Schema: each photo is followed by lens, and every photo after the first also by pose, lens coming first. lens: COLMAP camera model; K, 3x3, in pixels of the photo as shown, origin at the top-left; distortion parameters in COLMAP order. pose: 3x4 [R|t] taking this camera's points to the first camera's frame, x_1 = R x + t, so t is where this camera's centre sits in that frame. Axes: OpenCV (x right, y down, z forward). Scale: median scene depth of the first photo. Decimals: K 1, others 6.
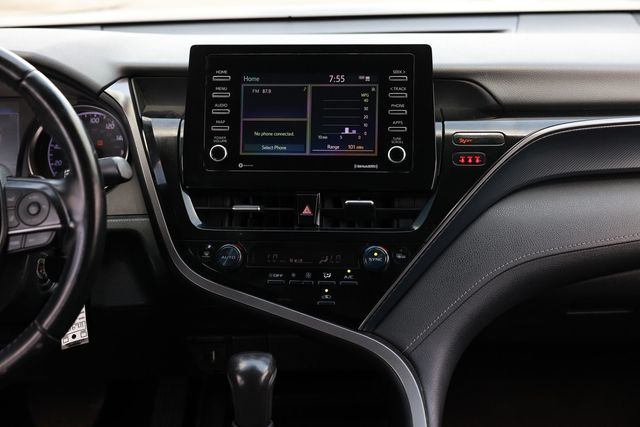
lens RADIAL K [[1128.5, 0, 318.9], [0, 1128.5, 212.5], [0, 0, 1]] dist [0.134747, 0.000000]
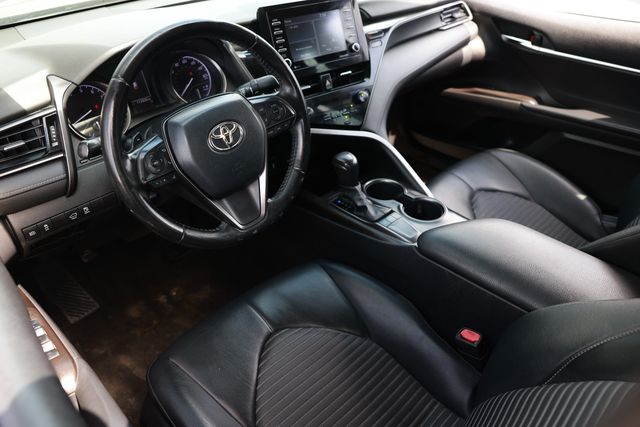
lens RADIAL K [[499.1, 0, 320.9], [0, 499.1, 207.1], [0, 0, 1]] dist [-0.108353, 0.092069]
pose [[0.713301, -0.371606, 0.594232, -0.643619], [0.190460, 0.918733, 0.345911, -0.108350], [-0.674483, -0.133561, 0.726109, 0.318731]]
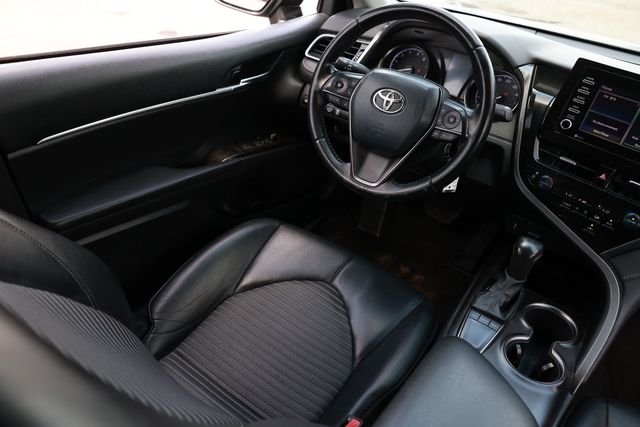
lens RADIAL K [[499.1, 0, 320.2], [0, 499.1, 211.5], [0, 0, 1]] dist [-0.108353, 0.092069]
pose [[0.794287, 0.426678, -0.432497, -0.009976], [-0.317491, 0.898452, 0.303286, -0.039577], [0.517983, -0.103583, 0.849096, 0.175561]]
